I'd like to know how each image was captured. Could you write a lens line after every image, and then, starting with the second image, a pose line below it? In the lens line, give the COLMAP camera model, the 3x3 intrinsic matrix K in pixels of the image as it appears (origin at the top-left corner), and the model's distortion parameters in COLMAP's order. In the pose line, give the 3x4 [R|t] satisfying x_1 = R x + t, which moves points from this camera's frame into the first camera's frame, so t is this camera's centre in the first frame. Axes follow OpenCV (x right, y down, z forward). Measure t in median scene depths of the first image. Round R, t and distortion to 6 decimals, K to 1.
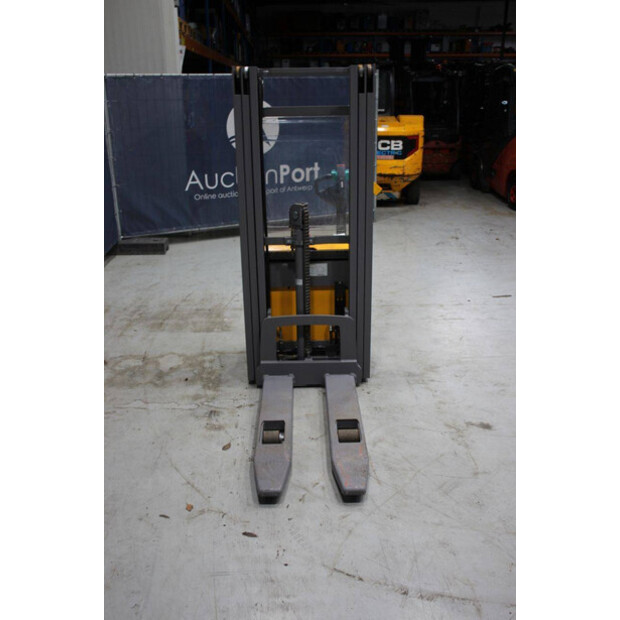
lens RADIAL K [[600.2, 0, 310.0], [0, 600.2, 310.0], [0, 0, 1]] dist [-0.085714, 0.002083]
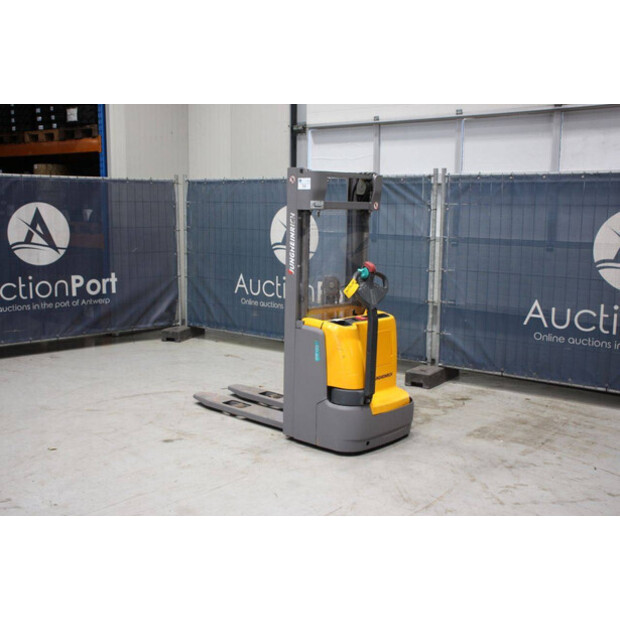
lens RADIAL K [[723.8, 0, 296.6], [0, 723.8, 310.2], [0, 0, 1]] dist [-0.005099, 0.022835]
pose [[-0.693580, 0.109983, -0.711934, 1.013913], [-0.253550, 0.887769, 0.384160, -0.615497], [0.674284, 0.446956, -0.587853, 1.698496]]
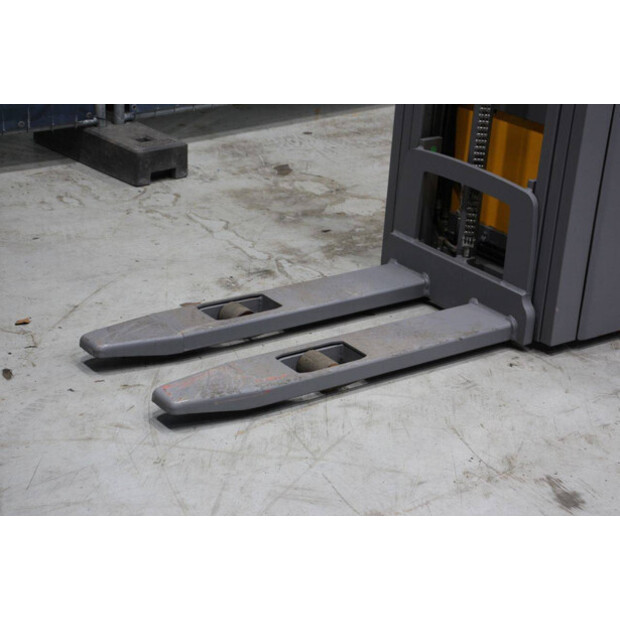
lens RADIAL K [[1349.3, 0, 310.0], [0, 1349.3, 310.0], [0, 0, 1]] dist [0.350786, 0.067538]
pose [[0.583335, 0.356647, -0.729742, 0.734284], [-0.345860, 0.921986, 0.174132, -0.029171], [0.734916, 0.150811, 0.661177, 0.176539]]
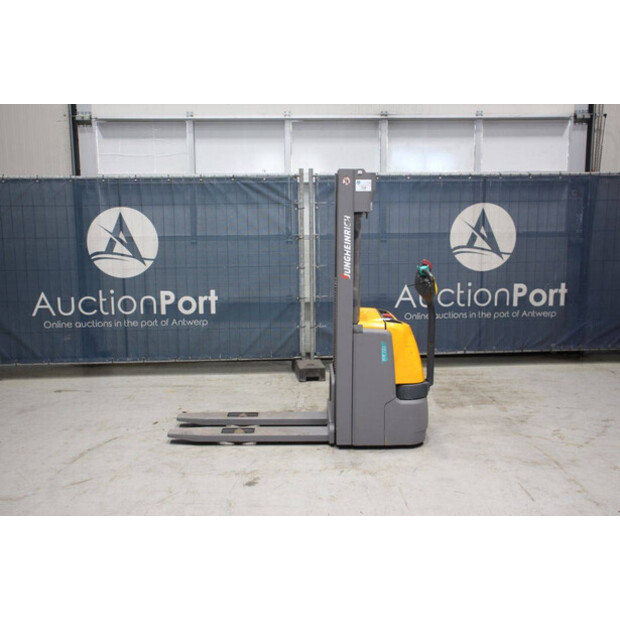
lens RADIAL K [[723.8, 0, 296.6], [0, 723.8, 310.2], [0, 0, 1]] dist [-0.005099, 0.022835]
pose [[-0.026053, 0.155091, -0.987557, 1.330330], [-0.340741, 0.927355, 0.154625, -0.282634], [0.939796, 0.340529, 0.028686, 0.807912]]
